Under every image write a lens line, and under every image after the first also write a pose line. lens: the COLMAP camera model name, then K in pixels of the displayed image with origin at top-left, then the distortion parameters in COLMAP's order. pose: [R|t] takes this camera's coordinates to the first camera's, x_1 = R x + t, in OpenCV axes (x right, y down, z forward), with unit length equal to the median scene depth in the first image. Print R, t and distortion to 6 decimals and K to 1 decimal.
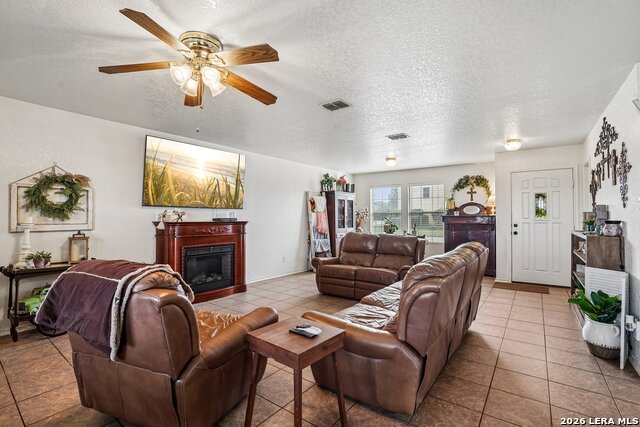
lens RADIAL K [[297.2, 0, 321.2], [0, 297.2, 205.6], [0, 0, 1]] dist [-0.034892, 0.000266]
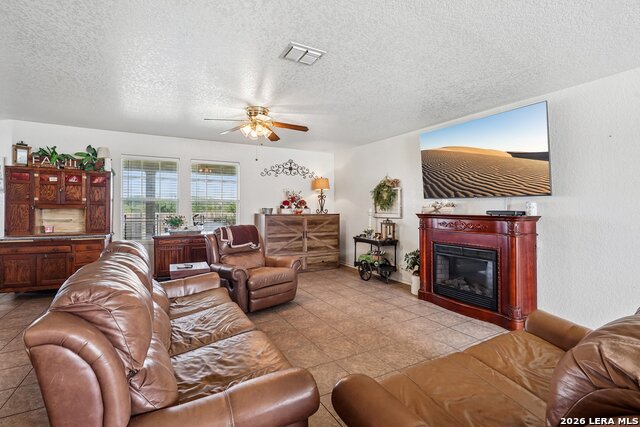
lens RADIAL K [[297.2, 0, 321.2], [0, 297.2, 205.6], [0, 0, 1]] dist [-0.034892, 0.000266]
pose [[-0.407255, -0.011416, -0.913243, 0.606480], [0.034539, 0.999014, -0.027891, 0.048494], [0.912661, -0.042901, -0.406459, 1.199063]]
